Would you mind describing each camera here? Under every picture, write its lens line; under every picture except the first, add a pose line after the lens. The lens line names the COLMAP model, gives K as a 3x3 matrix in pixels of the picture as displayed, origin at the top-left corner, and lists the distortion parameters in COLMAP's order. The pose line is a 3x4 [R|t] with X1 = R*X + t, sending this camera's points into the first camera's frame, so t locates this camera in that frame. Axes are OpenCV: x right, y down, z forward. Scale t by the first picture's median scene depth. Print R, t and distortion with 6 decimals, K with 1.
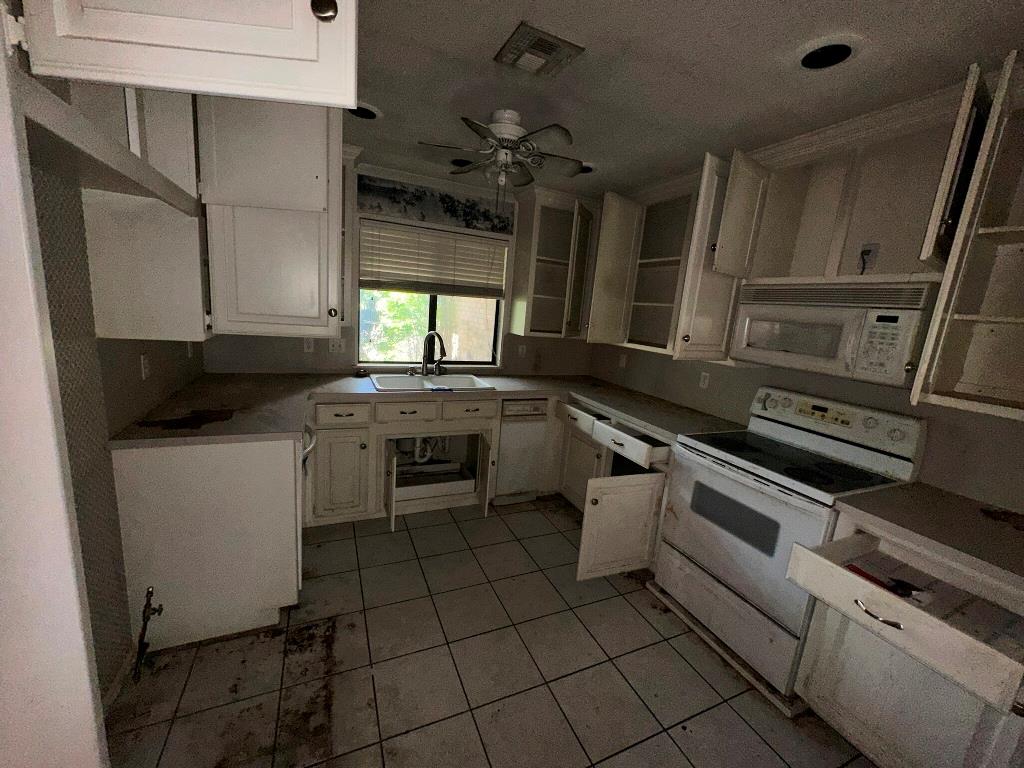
lens RADIAL K [[407.8, 0, 513.5], [0, 407.8, 385.7], [0, 0, 1]] dist [-0.006298, 0.000079]
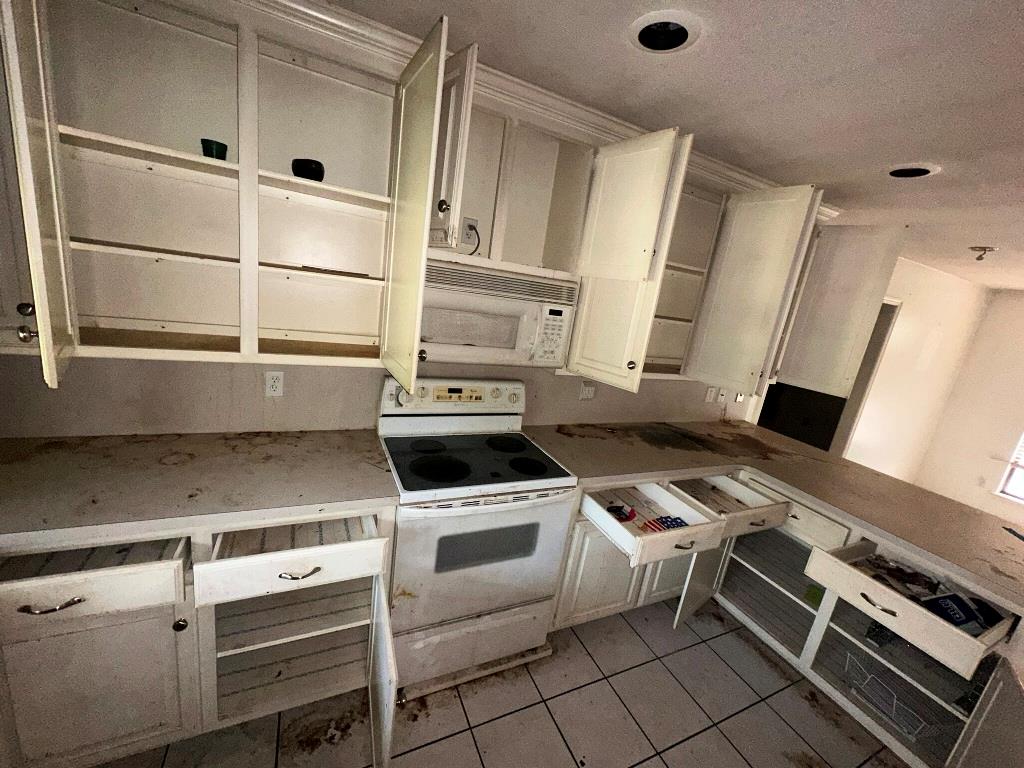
lens RADIAL K [[407.8, 0, 514.3], [0, 407.8, 385.6], [0, 0, 1]] dist [-0.006298, 0.000079]
pose [[-0.016354, -0.316901, 0.948318, -0.191439], [0.040293, 0.947465, 0.317311, -0.296190], [-0.999054, 0.043400, -0.002725, 0.991797]]
